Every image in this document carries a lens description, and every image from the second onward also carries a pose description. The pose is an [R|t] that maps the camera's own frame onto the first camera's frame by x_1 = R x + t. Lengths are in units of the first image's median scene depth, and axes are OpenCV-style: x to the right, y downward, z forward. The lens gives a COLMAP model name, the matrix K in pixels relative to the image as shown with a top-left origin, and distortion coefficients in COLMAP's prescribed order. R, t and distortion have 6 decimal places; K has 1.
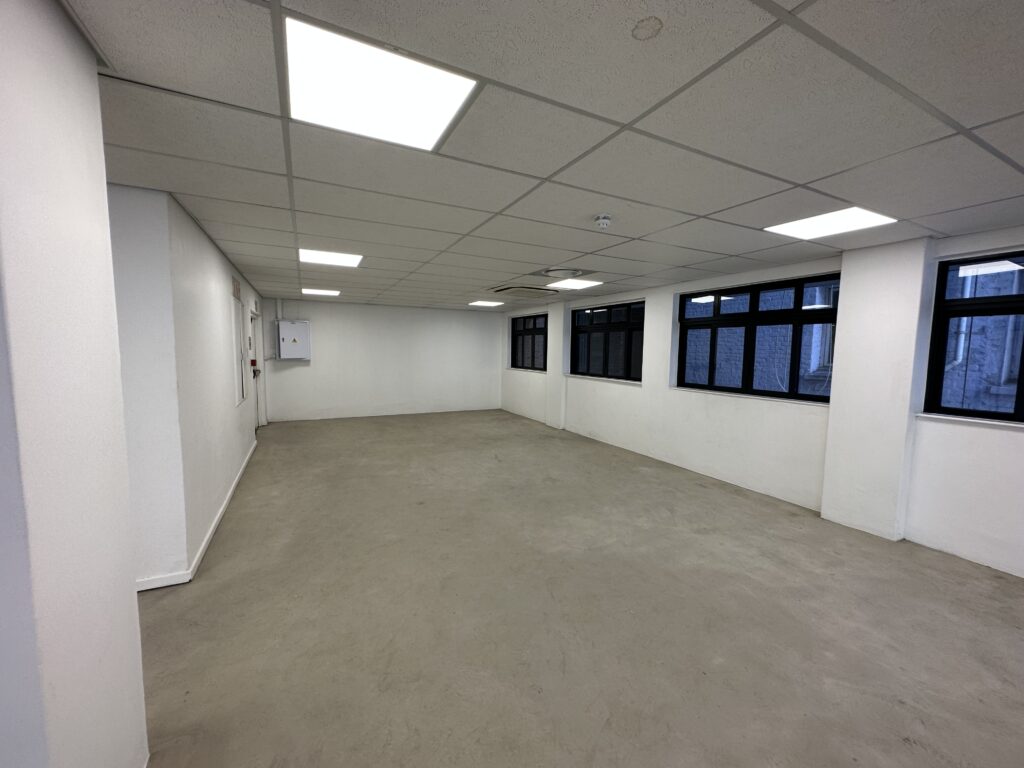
lens RADIAL K [[403.8, 0, 514.5], [0, 403.8, 386.8], [0, 0, 1]] dist [-0.001467, -0.000452]
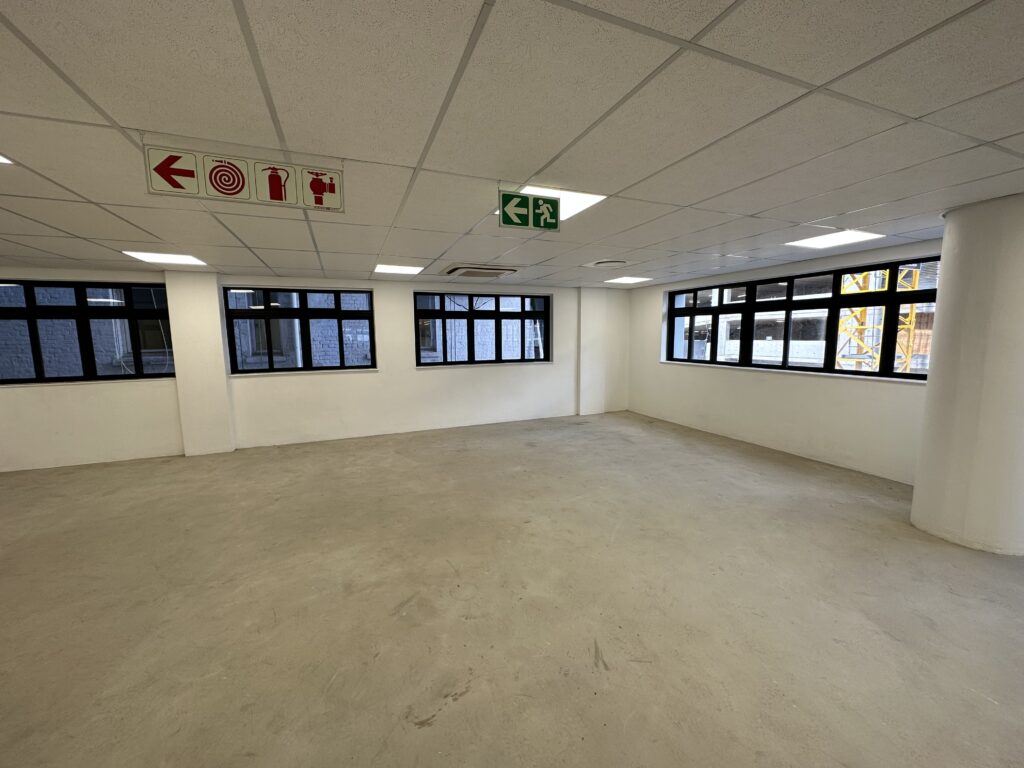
lens RADIAL K [[403.8, 0, 508.4], [0, 403.8, 385.7], [0, 0, 1]] dist [-0.001467, -0.000452]
pose [[0.082217, -0.137190, 0.987127, -0.593458], [0.106501, 0.986018, 0.128166, 0.016938], [-0.990908, 0.094592, 0.095678, -0.333242]]
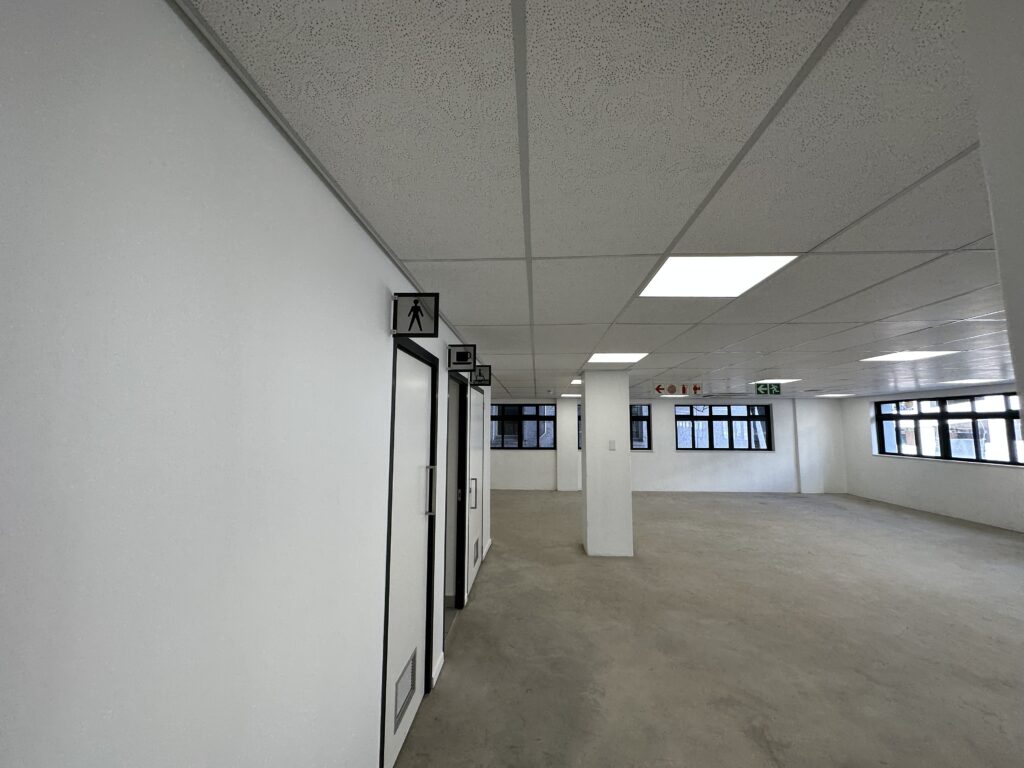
lens RADIAL K [[403.8, 0, 517.1], [0, 403.8, 383.5], [0, 0, 1]] dist [-0.001467, -0.000452]
pose [[0.495363, 0.074143, 0.865516, -2.720601], [0.084671, 0.987486, -0.133052, -0.110494], [-0.864549, 0.139193, 0.482887, -0.185253]]
